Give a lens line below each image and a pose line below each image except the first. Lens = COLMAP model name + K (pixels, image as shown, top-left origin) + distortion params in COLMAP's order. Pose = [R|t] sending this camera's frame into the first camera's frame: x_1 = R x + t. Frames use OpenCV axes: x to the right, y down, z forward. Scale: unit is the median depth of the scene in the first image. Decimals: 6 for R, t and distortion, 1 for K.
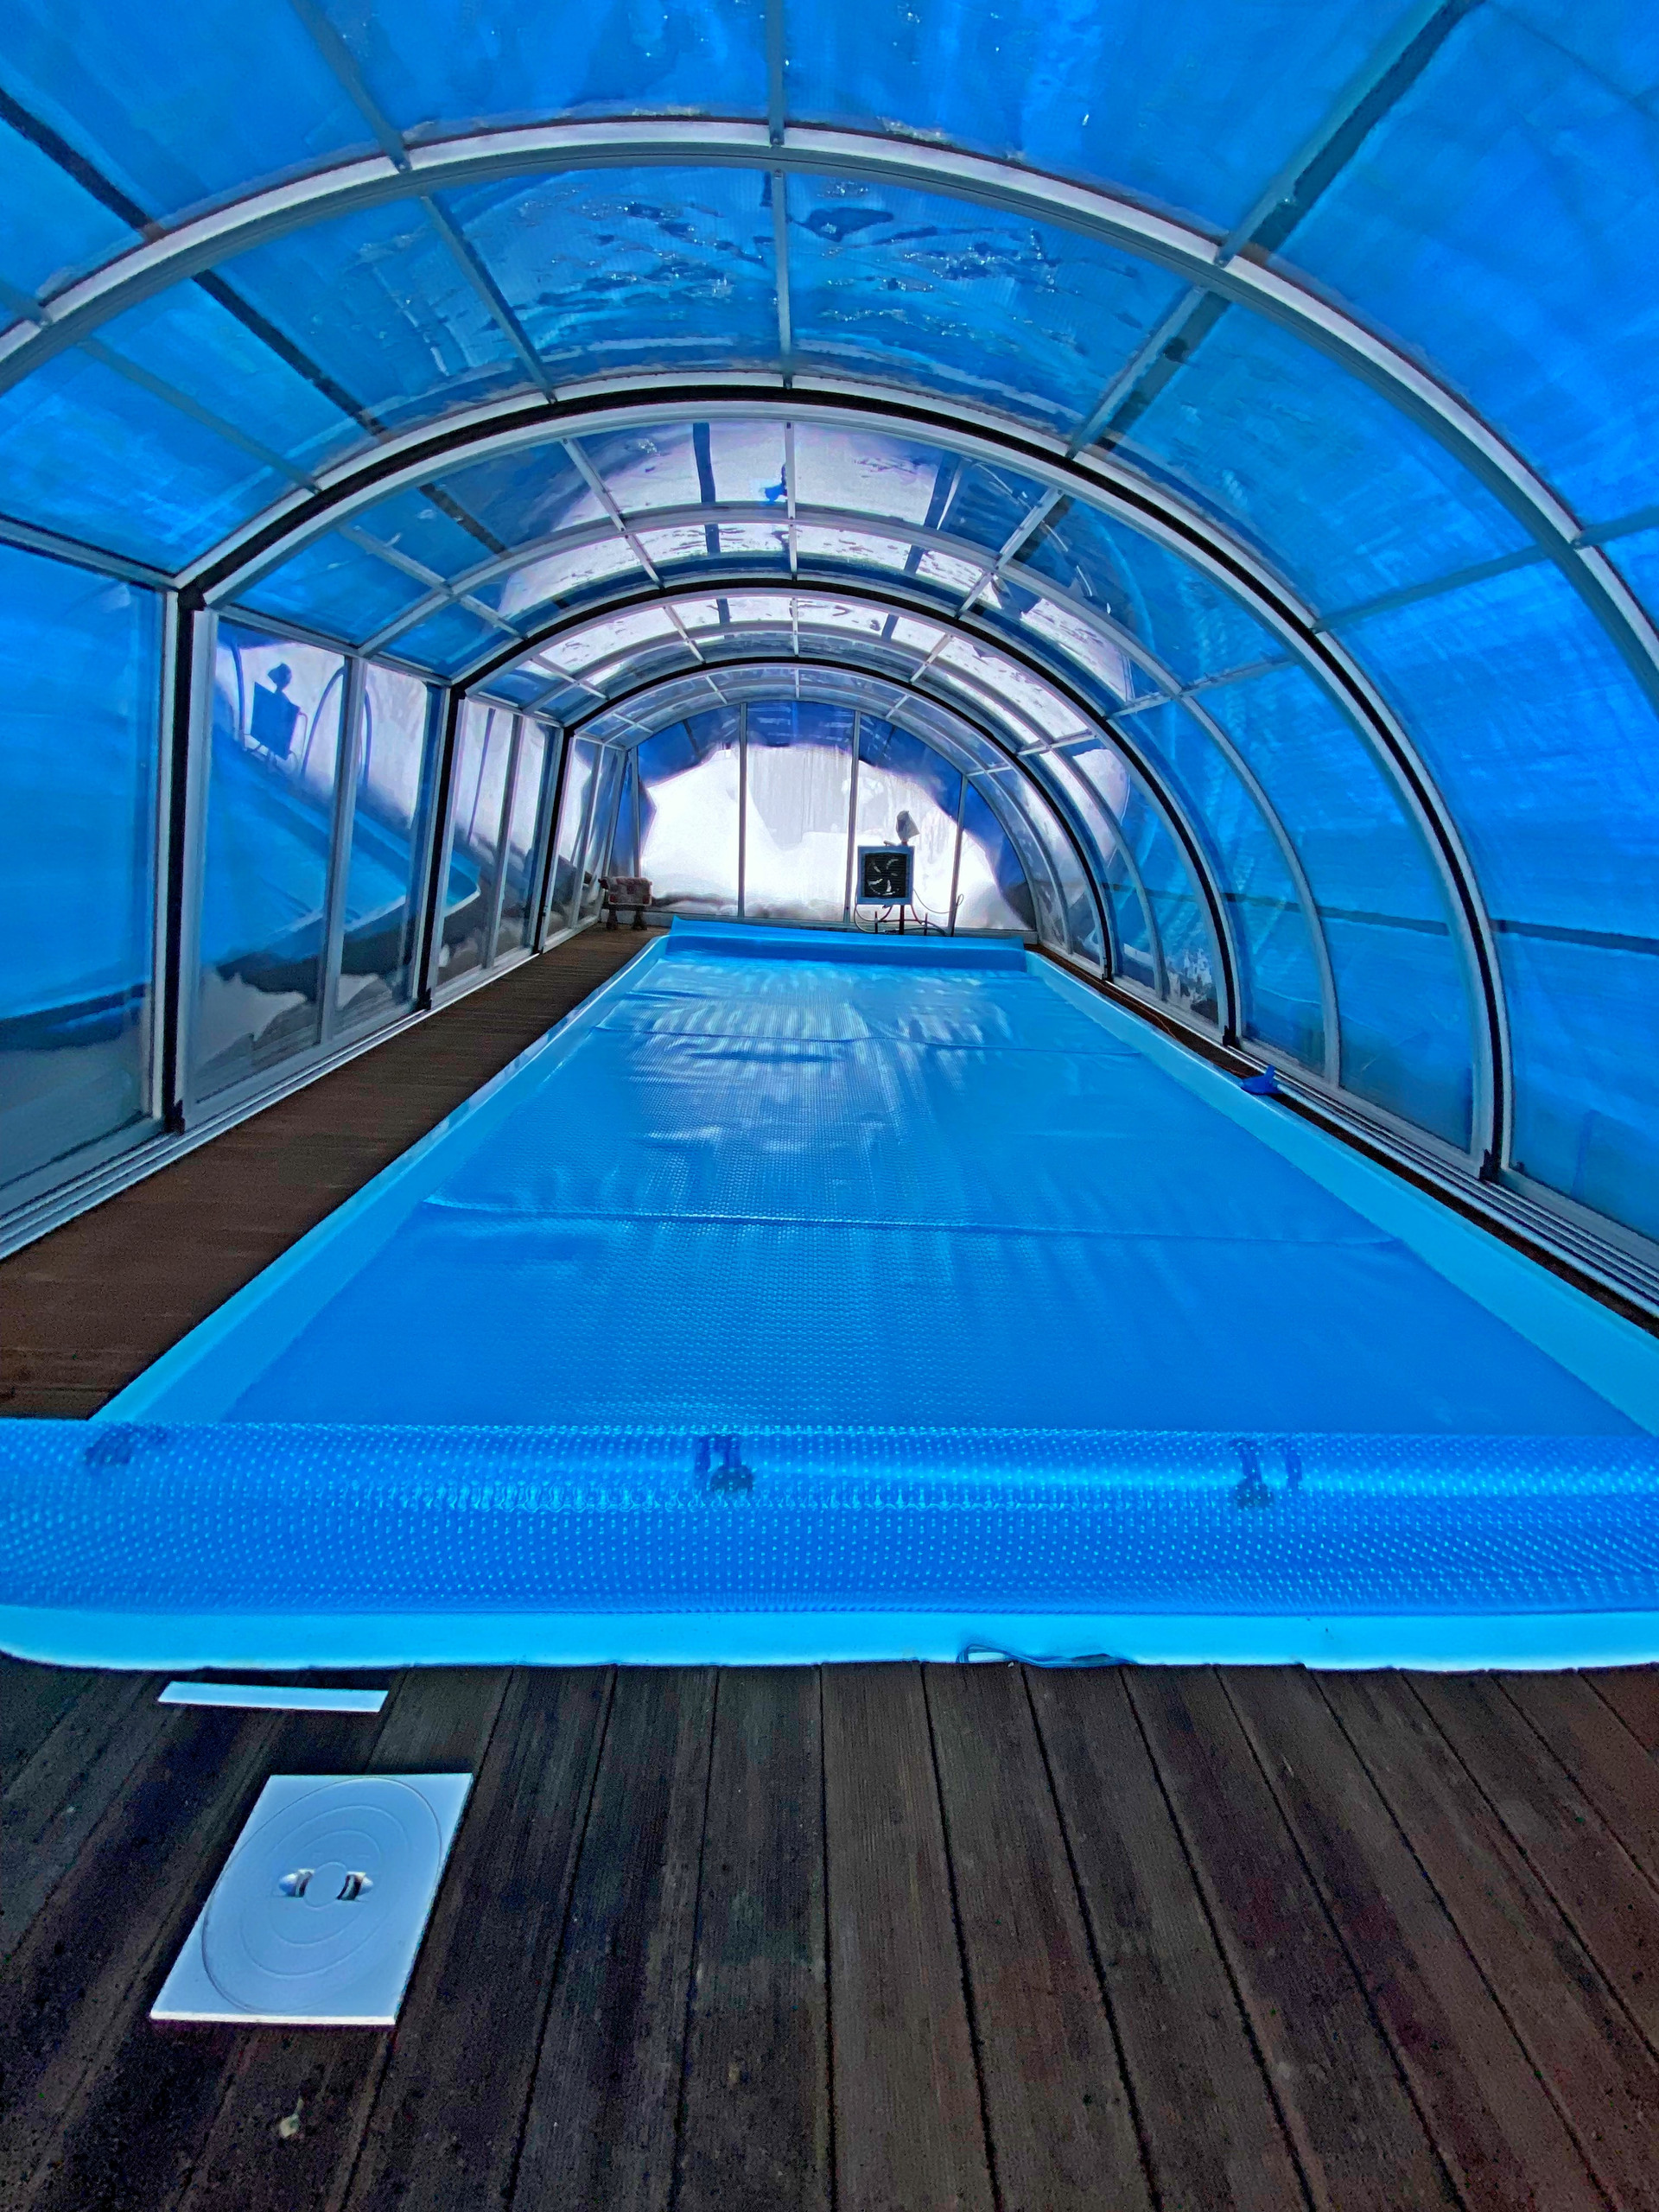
lens RADIAL K [[881.6, 0, 829.5], [0, 881.6, 1106.0], [0, 0, 1]] dist [-0.020763, -0.000244]
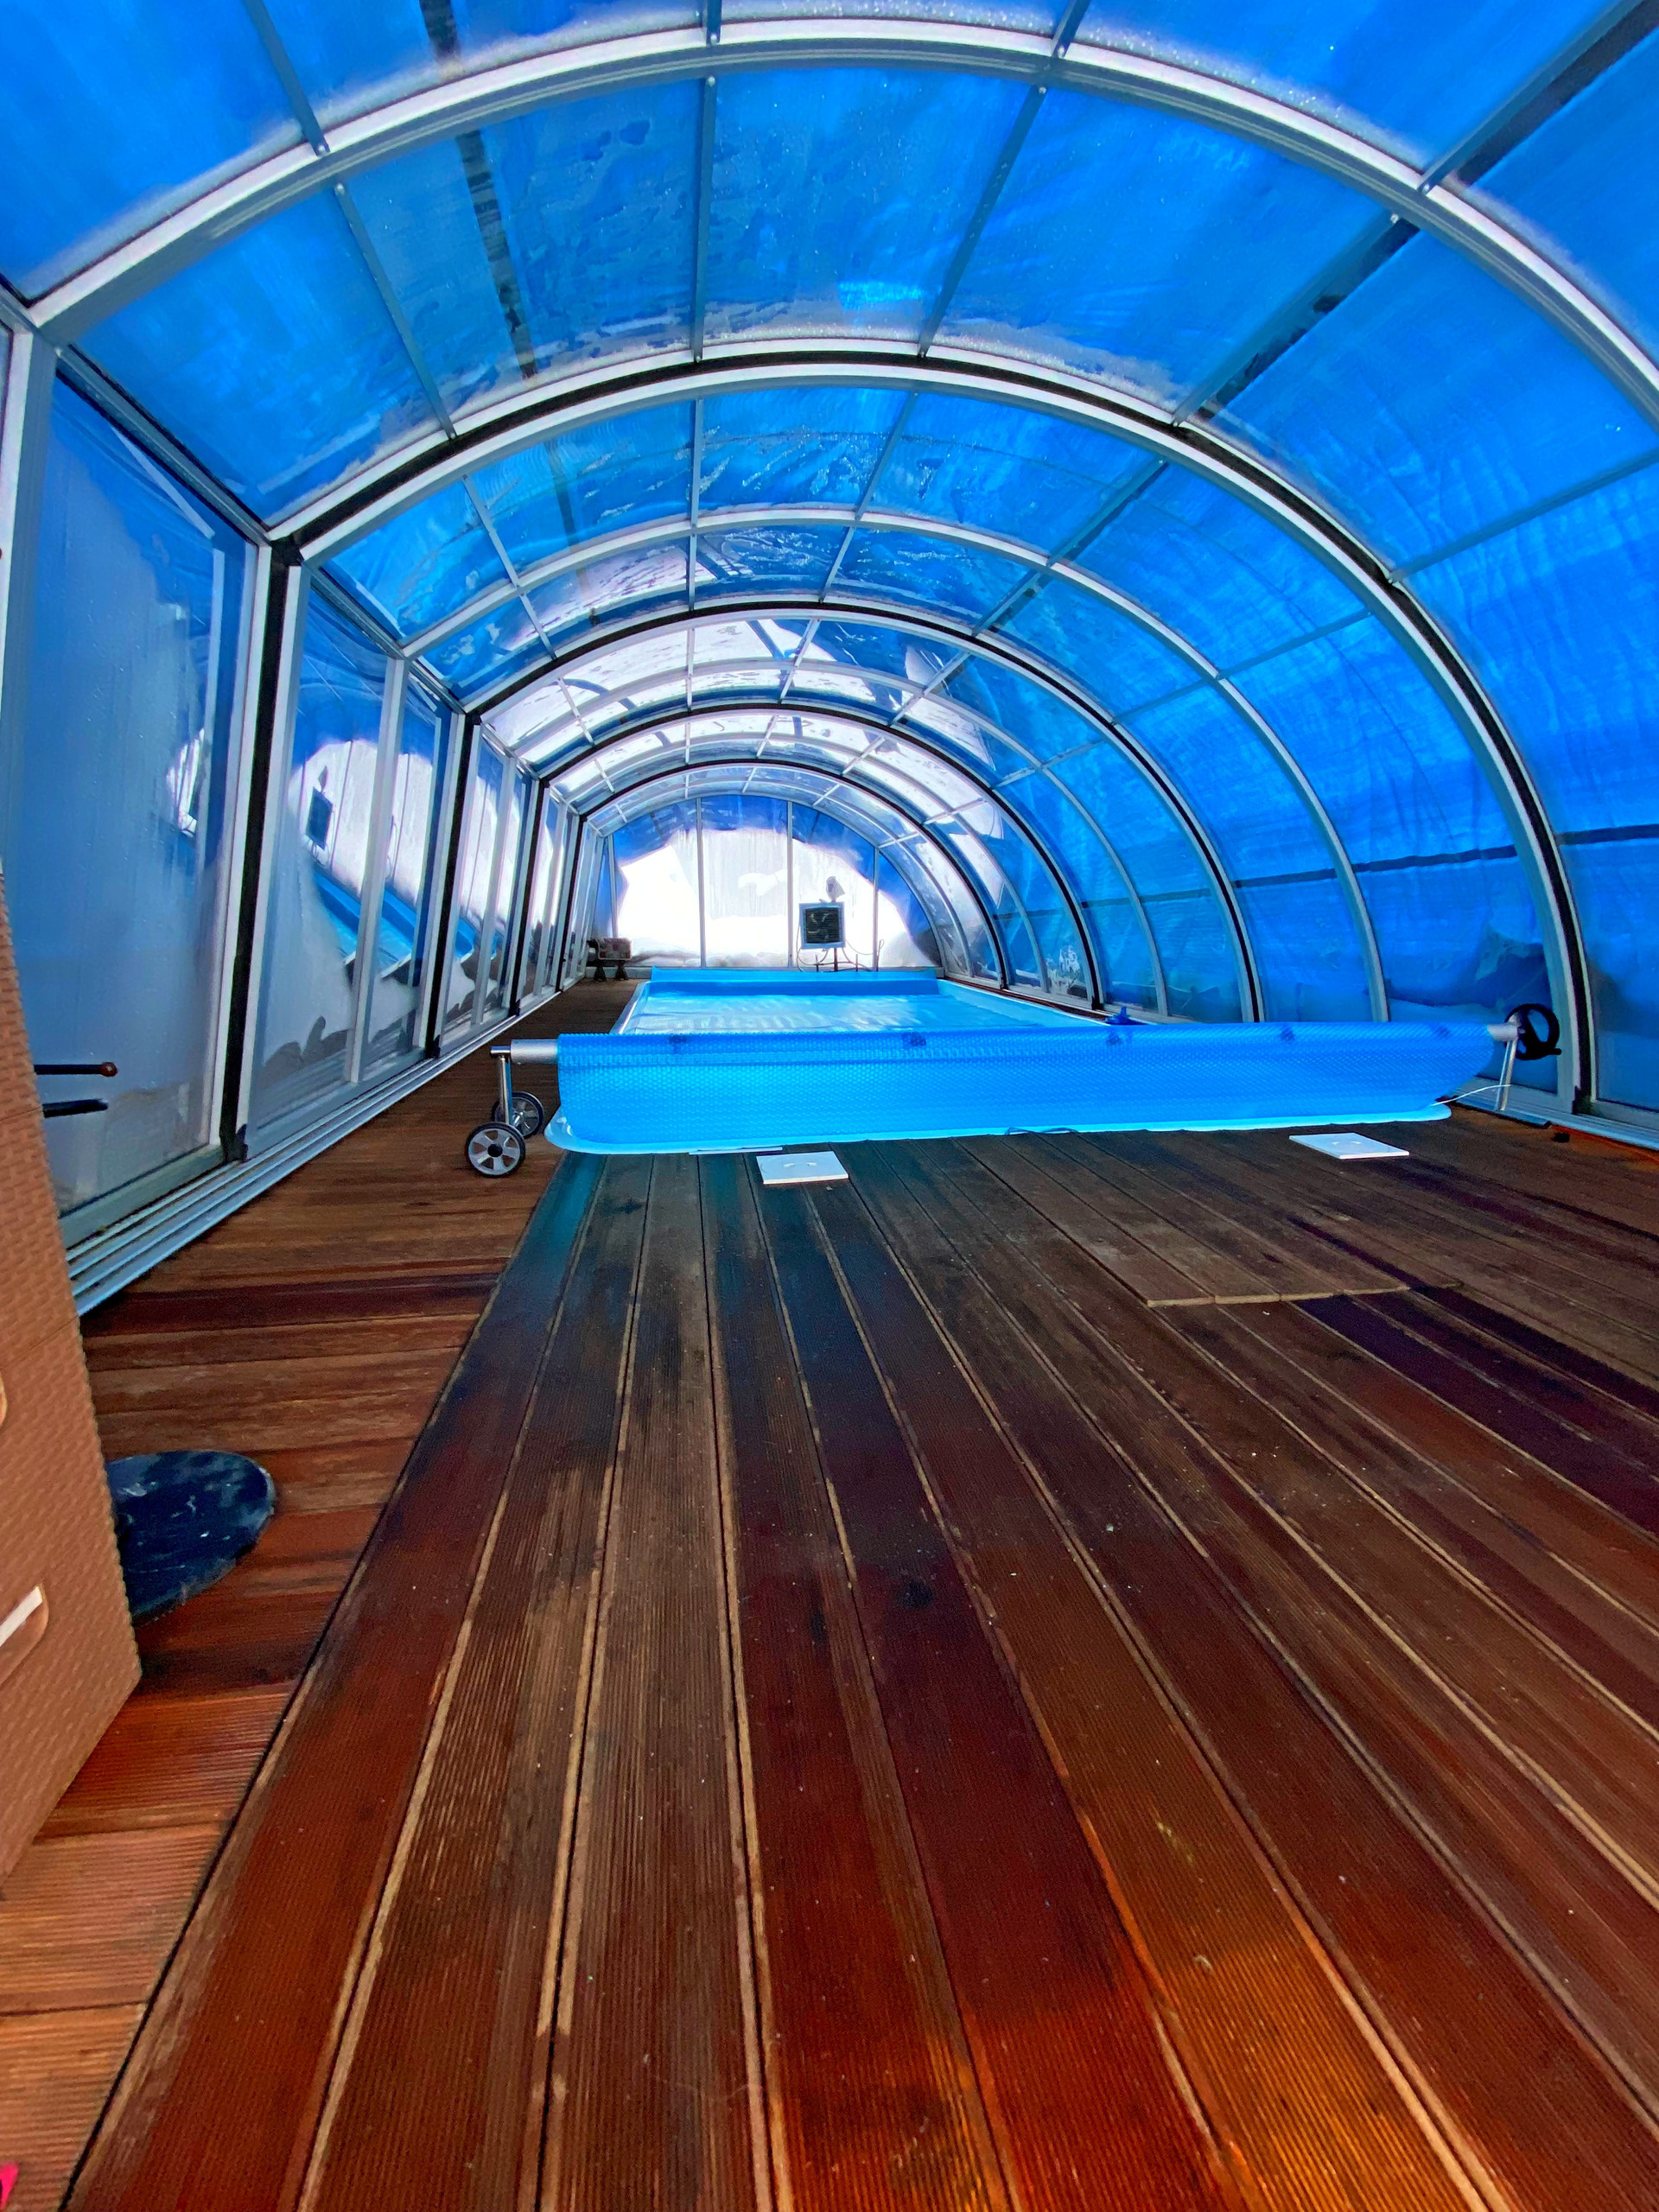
lens RADIAL K [[871.2, 0, 829.5], [0, 871.2, 1106.0], [0, 0, 1]] dist [0.010210, -0.000020]
pose [[0.990006, -0.071141, 0.121766, -0.118021], [0.083546, 0.991473, -0.100006, 0.145525], [-0.113613, 0.109179, 0.987508, -0.248902]]
